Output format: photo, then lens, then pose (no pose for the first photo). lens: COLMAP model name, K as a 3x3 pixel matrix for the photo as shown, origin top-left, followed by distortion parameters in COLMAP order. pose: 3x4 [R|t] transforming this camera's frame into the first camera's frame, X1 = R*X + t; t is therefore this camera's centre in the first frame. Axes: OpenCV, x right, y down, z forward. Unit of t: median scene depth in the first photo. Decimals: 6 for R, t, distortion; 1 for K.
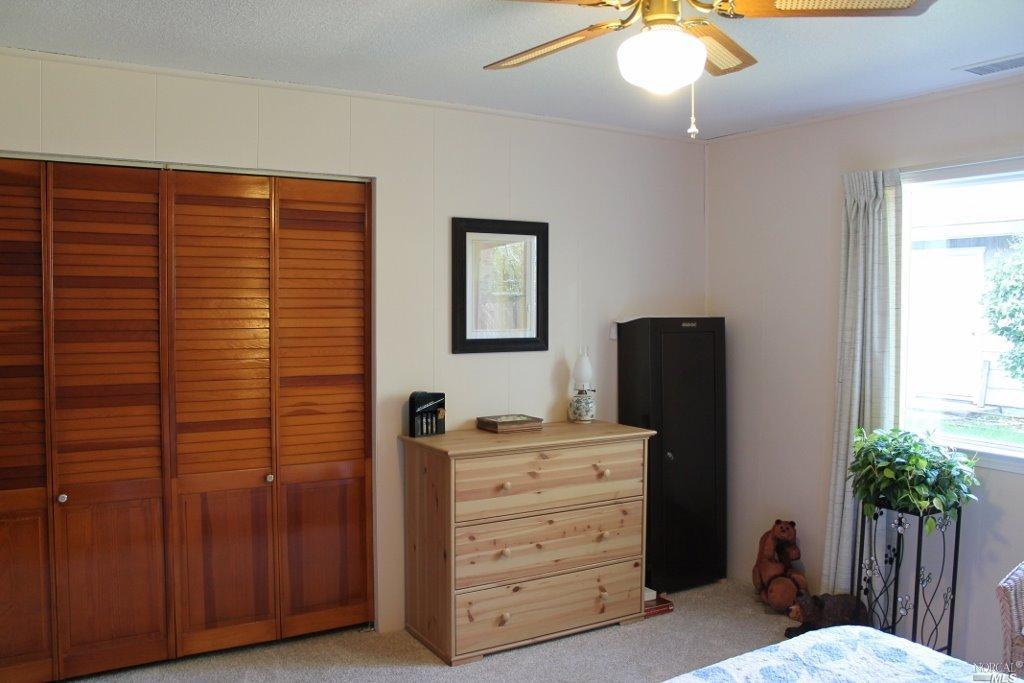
lens RADIAL K [[858.4, 0, 505.4], [0, 858.4, 339.5], [0, 0, 1]] dist [-0.165458, 0.148822]
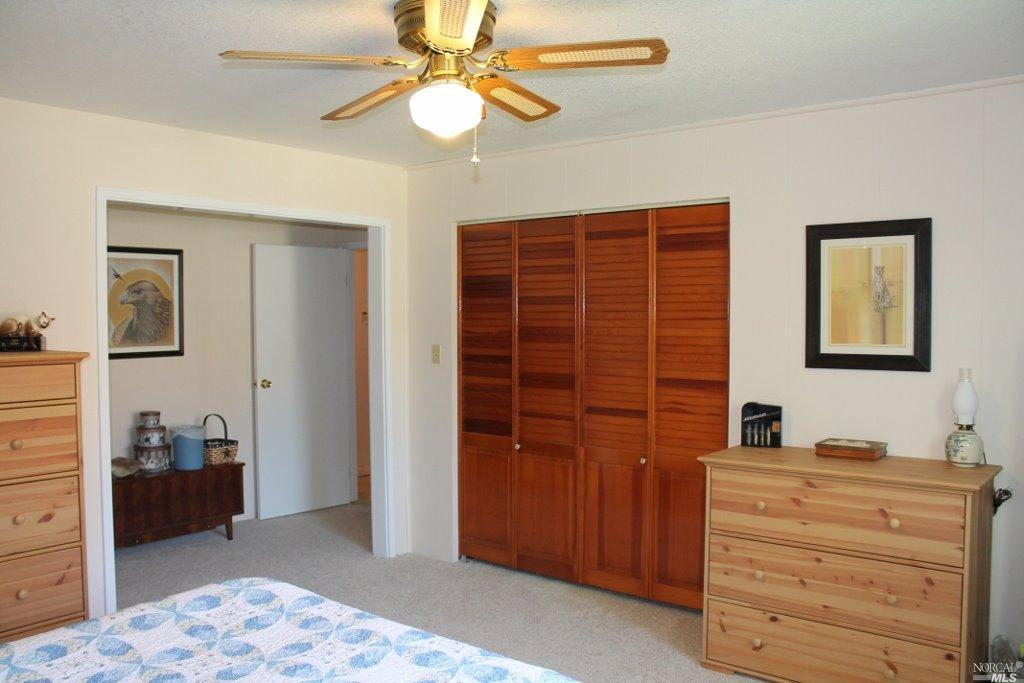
lens RADIAL K [[858.4, 0, 505.4], [0, 858.4, 339.5], [0, 0, 1]] dist [-0.165458, 0.148822]
pose [[0.326712, 0.023615, -0.944829, 0.772069], [-0.035489, 0.999289, 0.012705, -0.016089], [0.944458, 0.029380, 0.327318, 0.401407]]
